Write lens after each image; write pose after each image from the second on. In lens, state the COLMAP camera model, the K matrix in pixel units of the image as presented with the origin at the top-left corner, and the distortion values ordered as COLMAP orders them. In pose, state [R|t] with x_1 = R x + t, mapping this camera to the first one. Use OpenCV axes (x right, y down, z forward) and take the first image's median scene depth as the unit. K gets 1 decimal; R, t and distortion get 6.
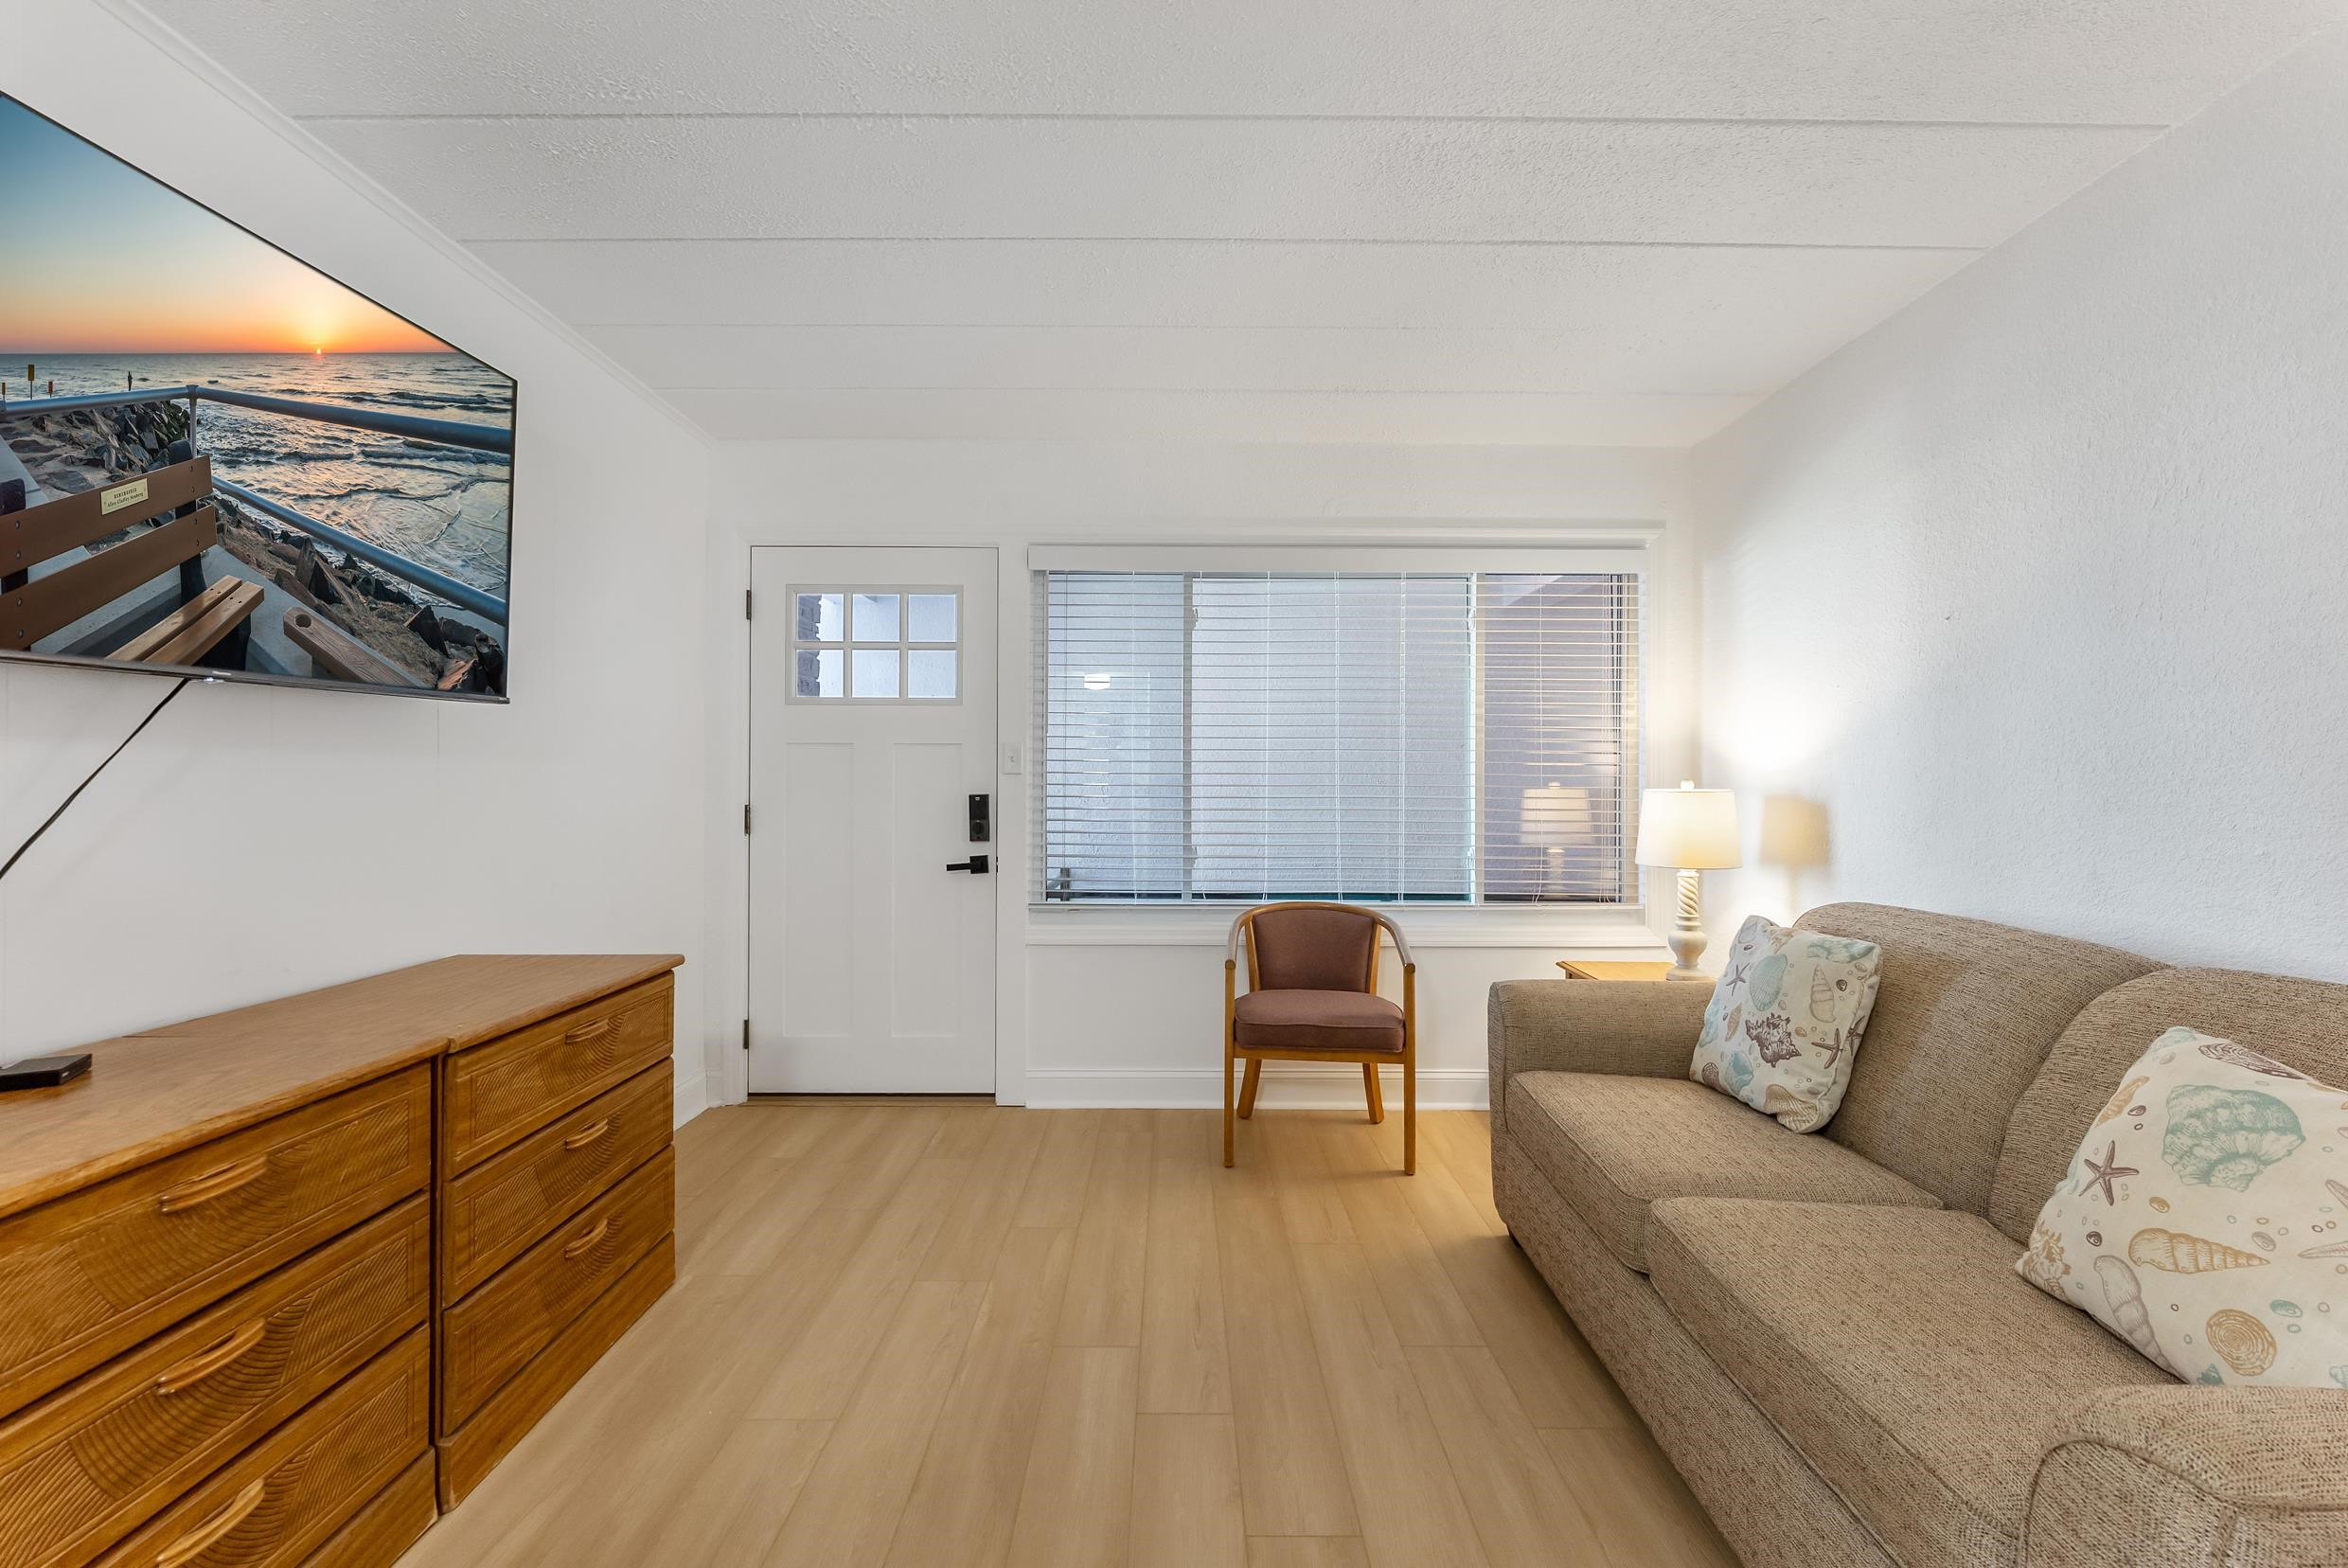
lens RADIAL K [[934.2, 0, 1183.6], [0, 934.2, 787.3], [0, 0, 1]] dist [-0.000541, -0.000093]
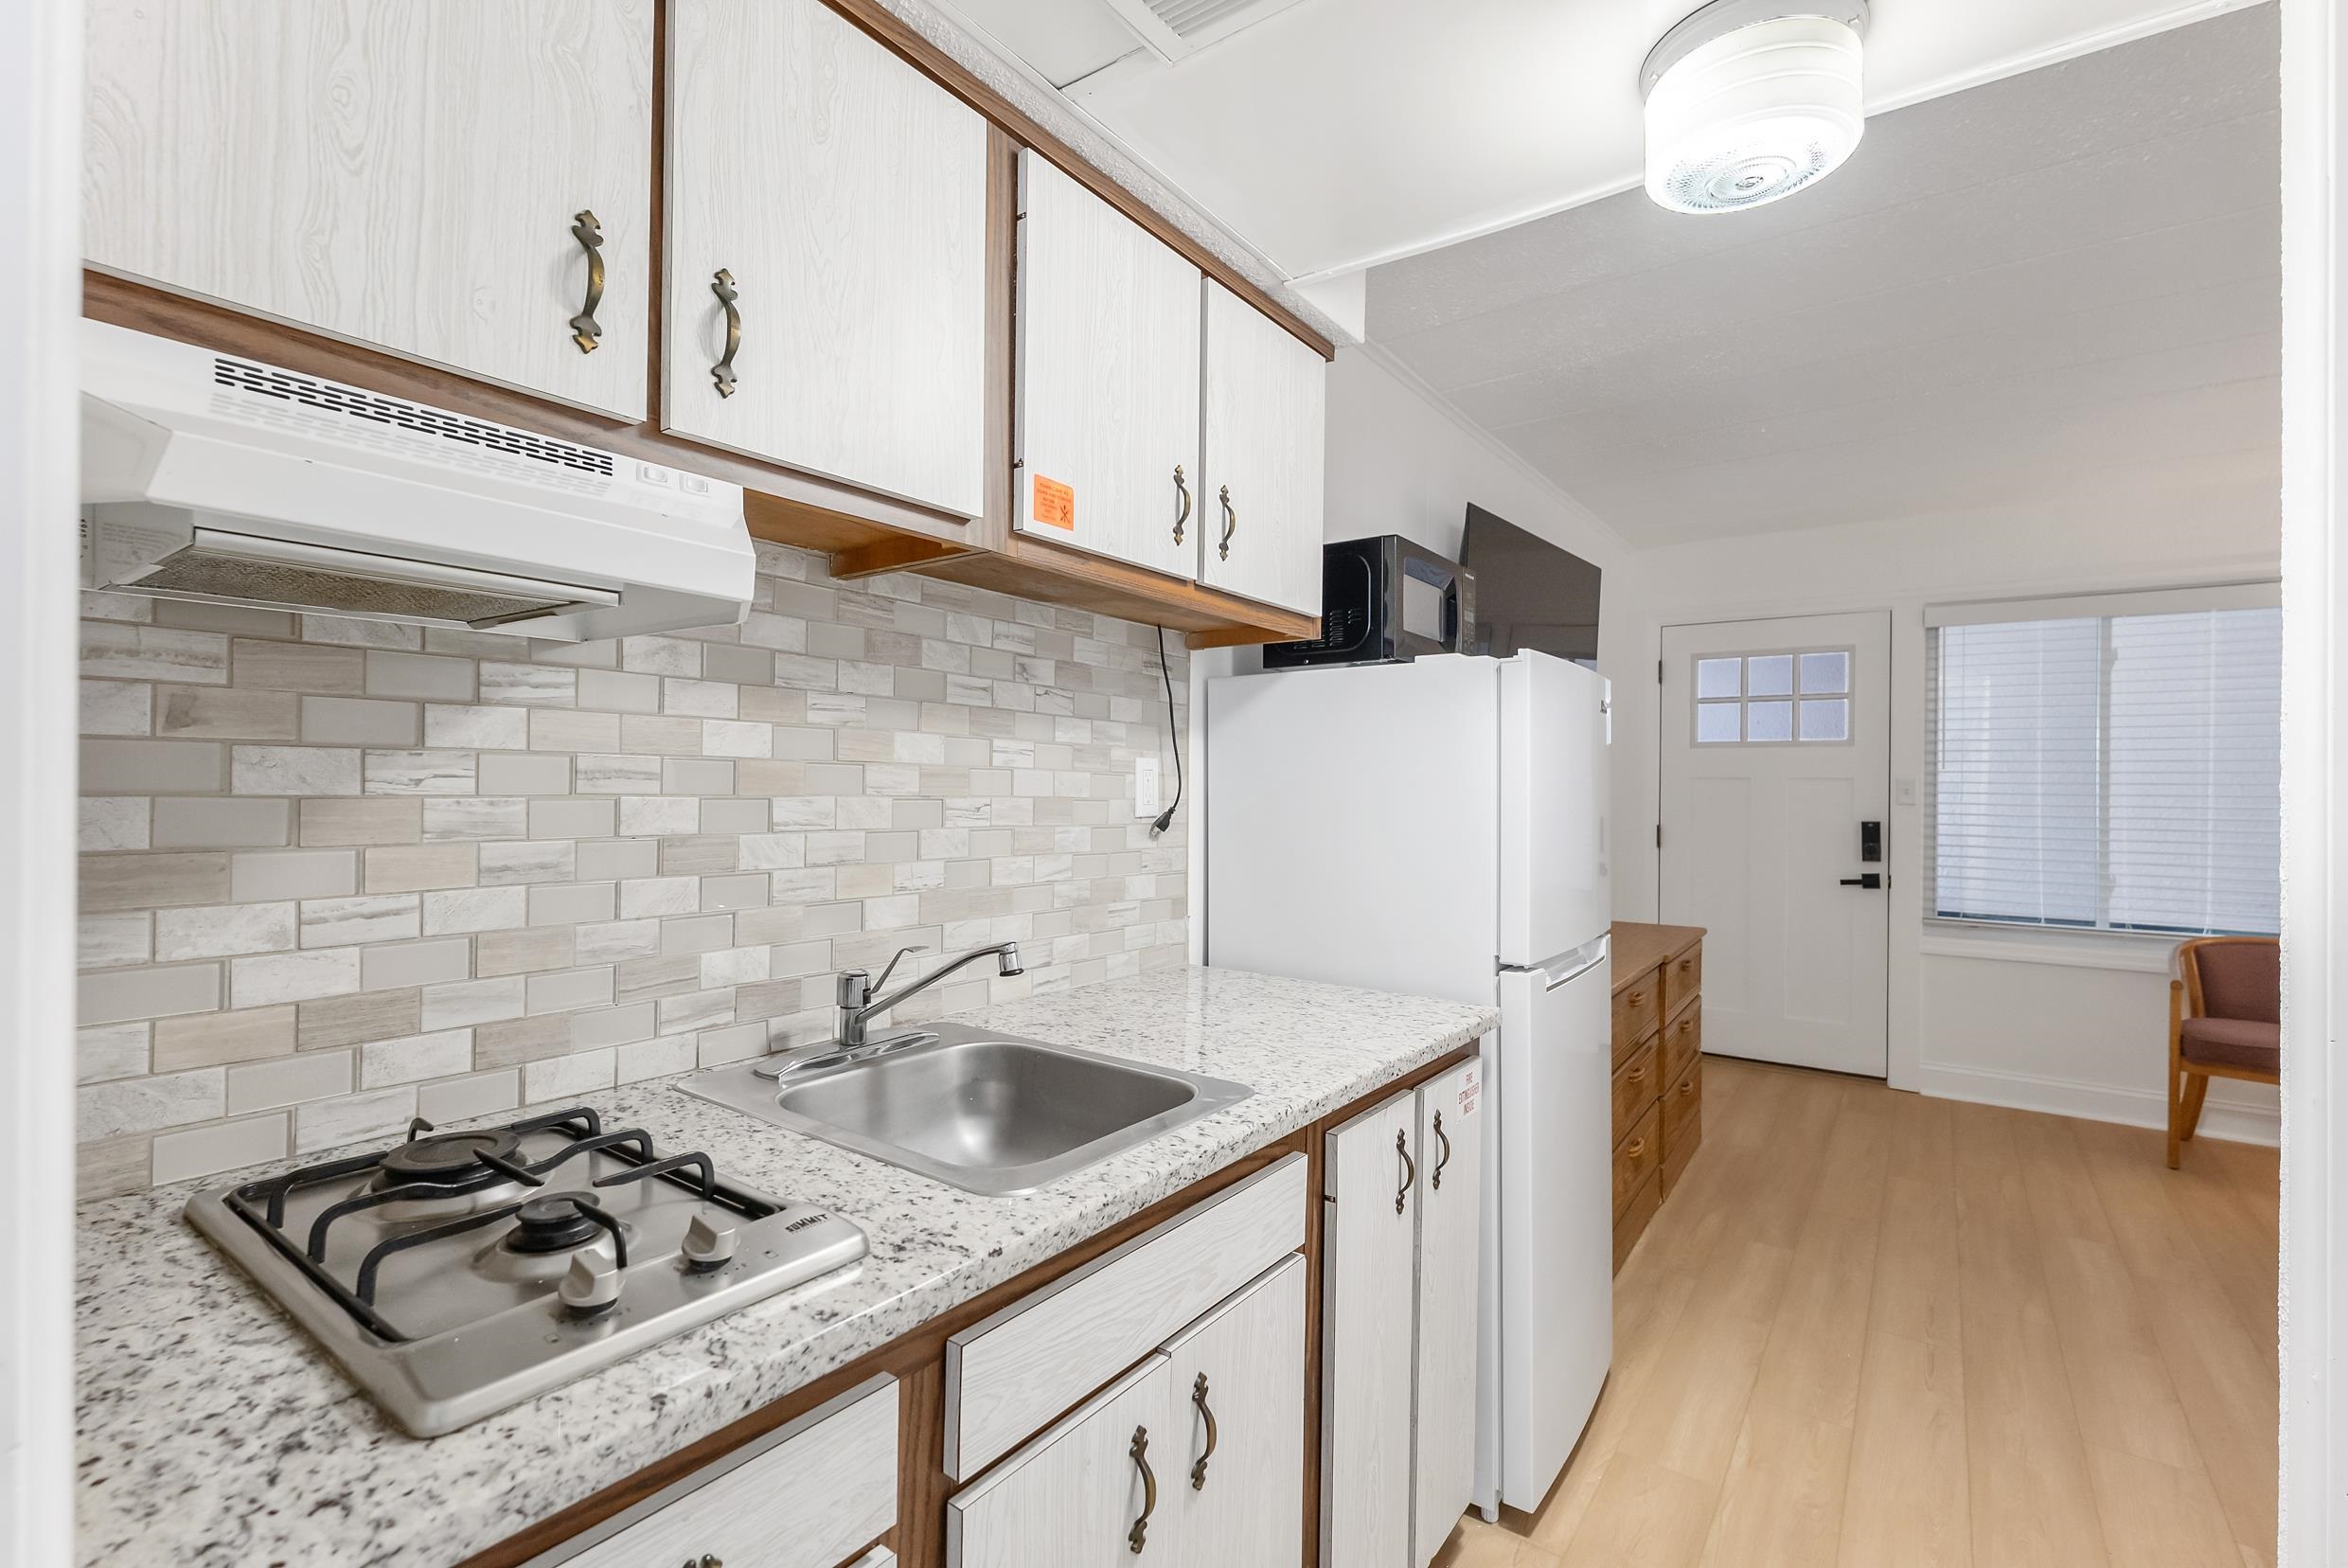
lens RADIAL K [[1066.4, 0, 1159.5], [0, 1066.4, 782.0], [0, 0, 1]] dist [0.000227, -0.000316]
pose [[0.807958, 0.003132, -0.589232, -0.153011], [-0.007679, 0.999957, -0.005214, -0.028205], [0.589190, 0.008737, 0.807947, -0.615910]]
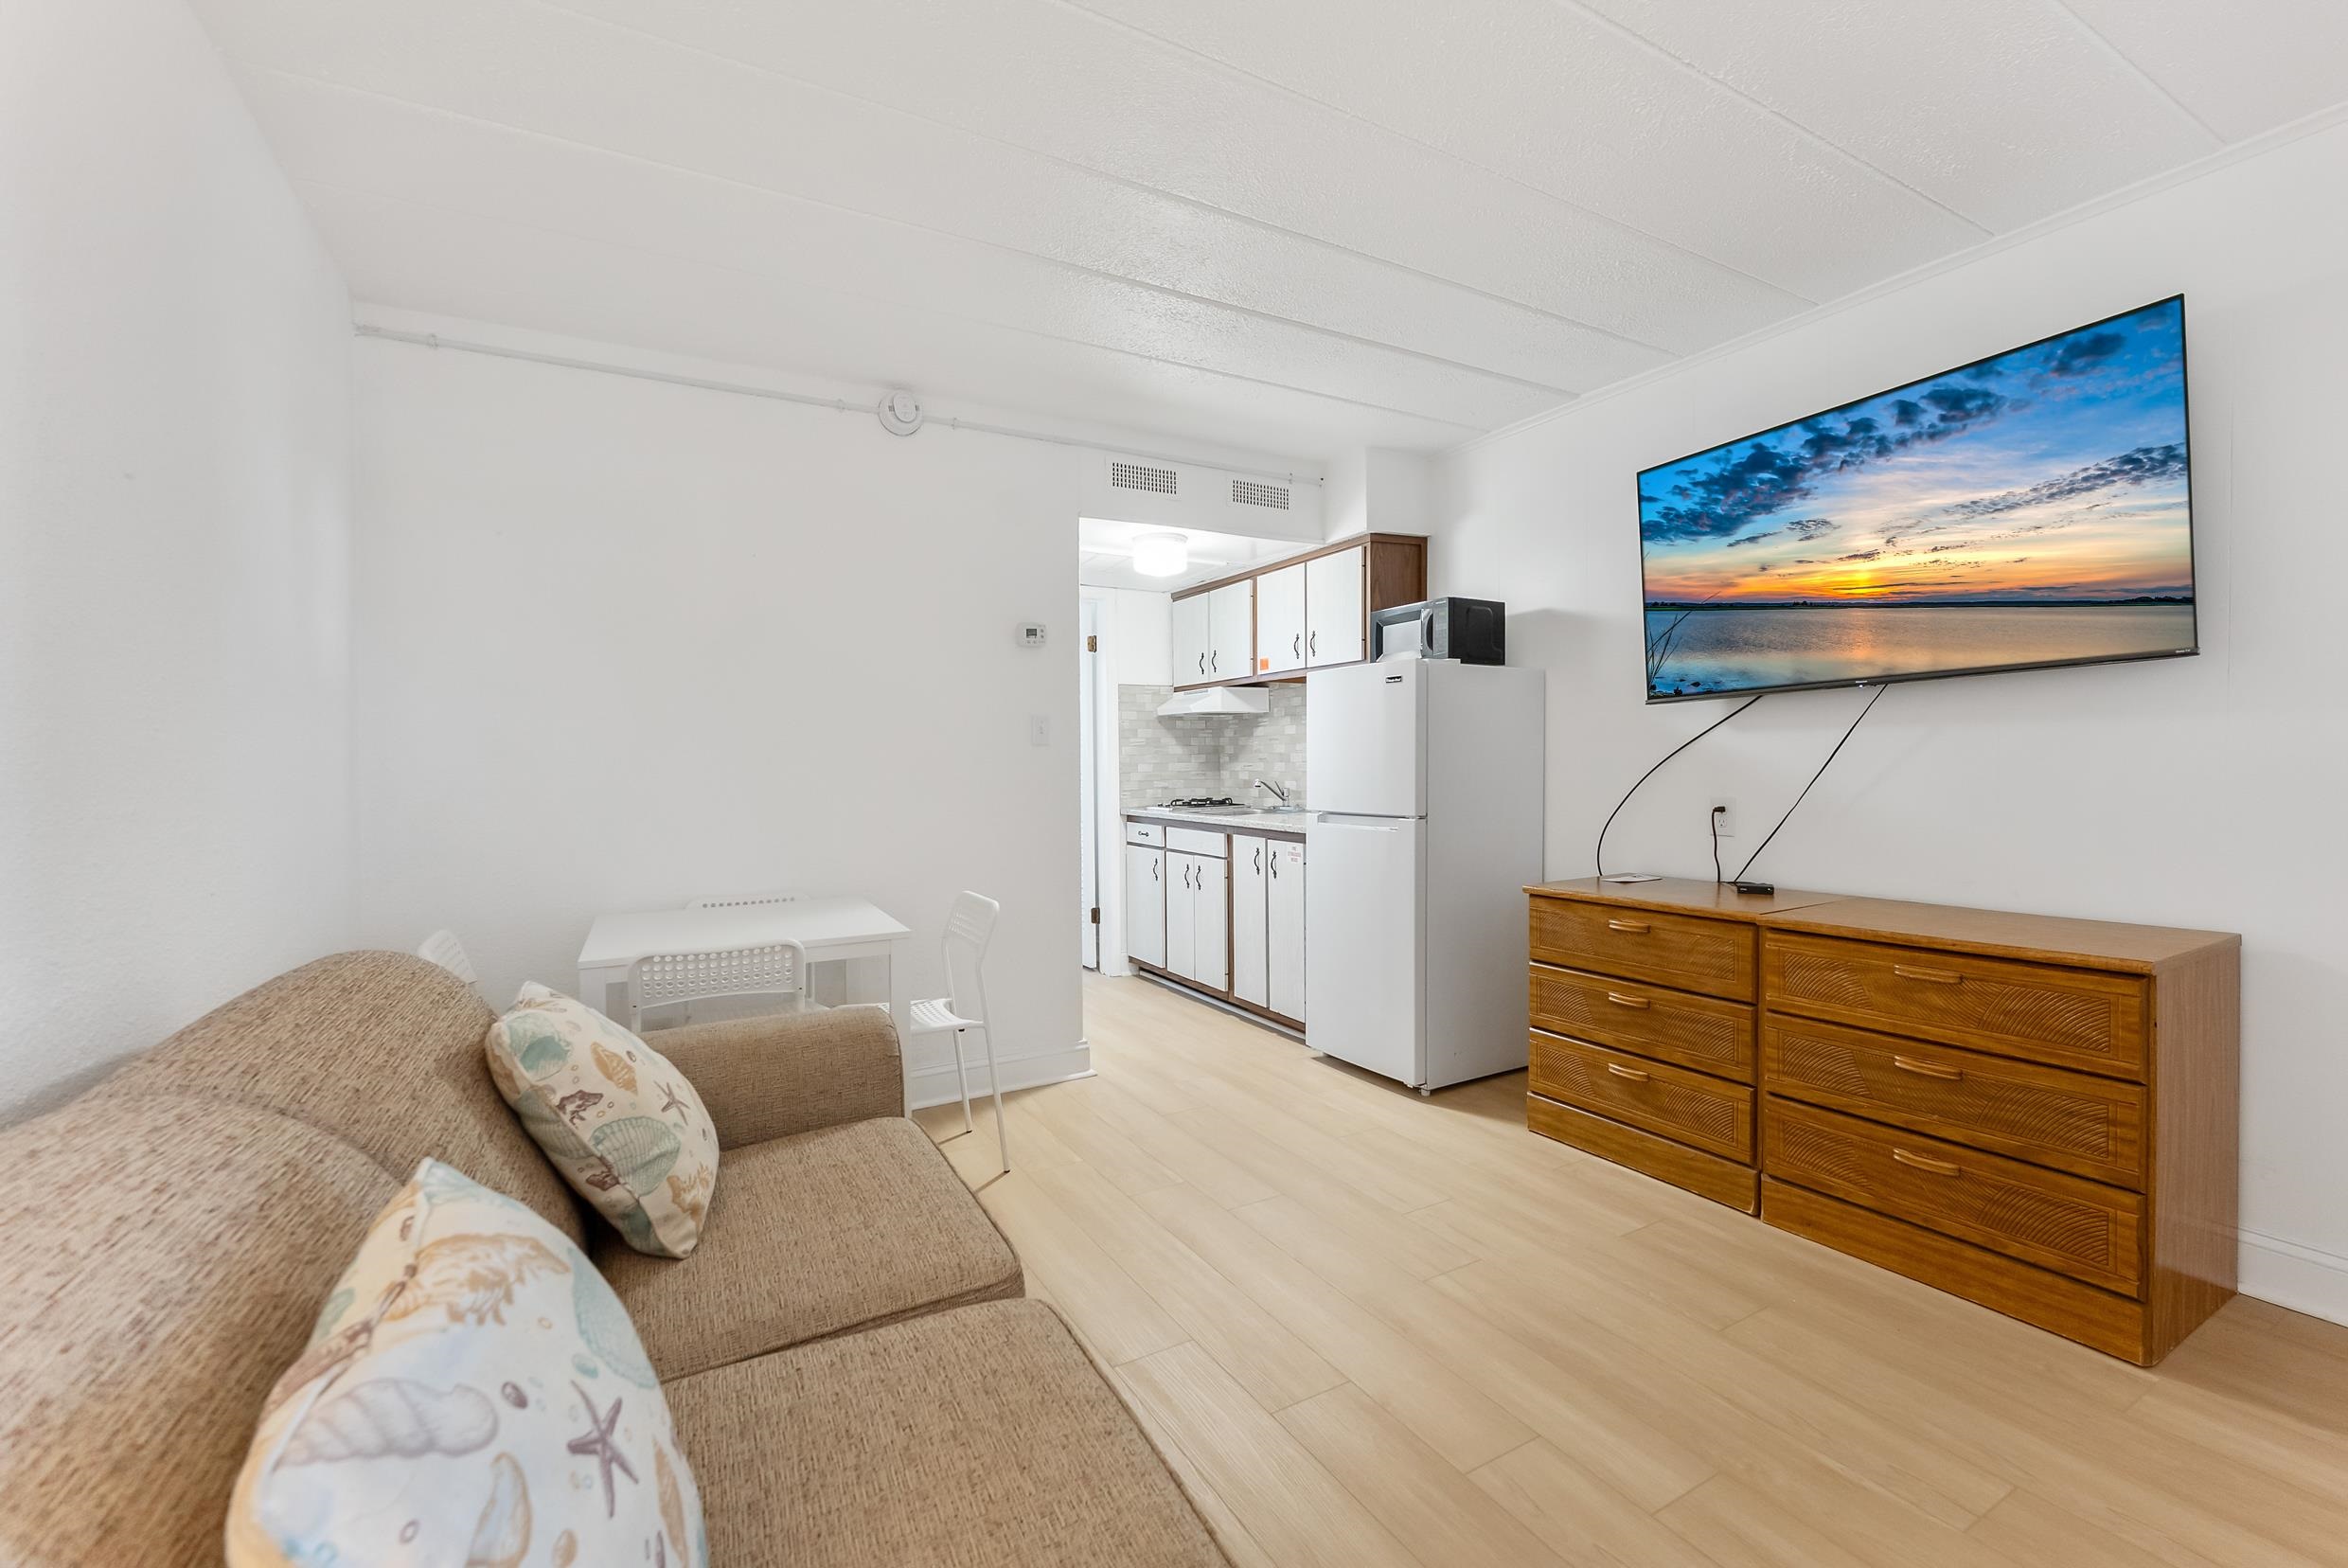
lens RADIAL K [[996.0, 0, 1190.5], [0, 996.0, 791.0], [0, 0, 1]] dist [-0.004207, -0.000329]
pose [[-0.868685, 0.020017, -0.494960, 0.378000], [0.006728, 0.999568, 0.028616, 0.004165], [0.495319, 0.021528, -0.868444, 0.882064]]
